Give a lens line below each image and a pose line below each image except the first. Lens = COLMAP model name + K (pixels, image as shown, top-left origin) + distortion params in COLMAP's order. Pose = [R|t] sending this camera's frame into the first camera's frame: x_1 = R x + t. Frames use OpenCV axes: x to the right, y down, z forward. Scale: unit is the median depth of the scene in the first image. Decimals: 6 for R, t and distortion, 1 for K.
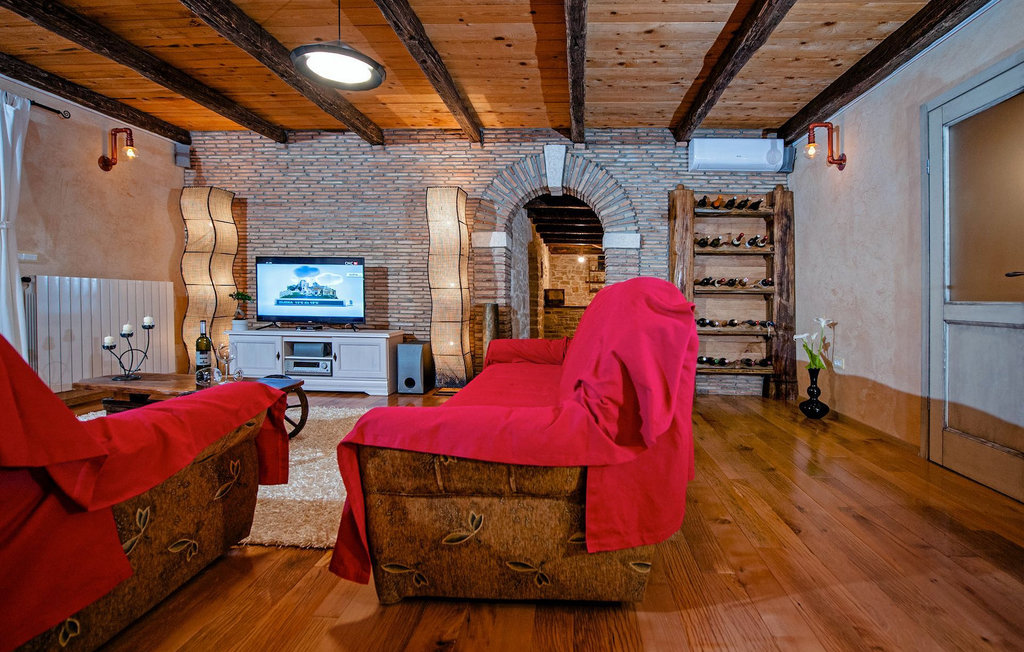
lens RADIAL K [[481.7, 0, 554.7], [0, 481.7, 364.2], [0, 0, 1]] dist [-0.002647, -0.006440]
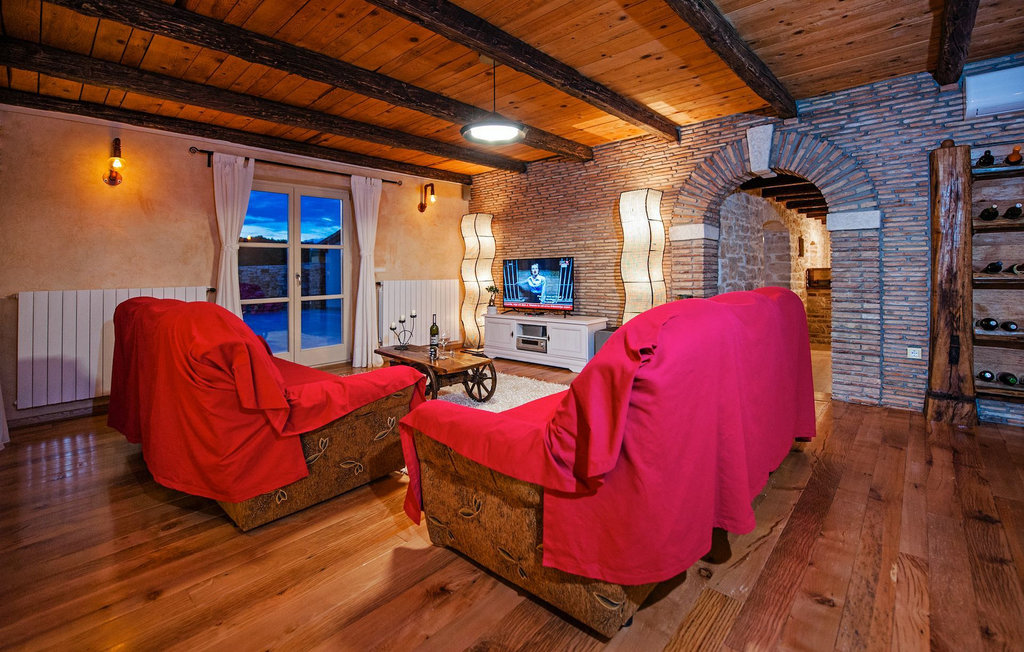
lens RADIAL K [[447.4, 0, 512.0], [0, 447.4, 326.0], [0, 0, 1]] dist [-0.013790, -0.000397]
pose [[0.768118, 0.055028, -0.637939, 0.202708], [-0.064663, 0.997873, 0.008218, -0.048868], [0.637034, 0.034939, 0.770043, 0.052078]]
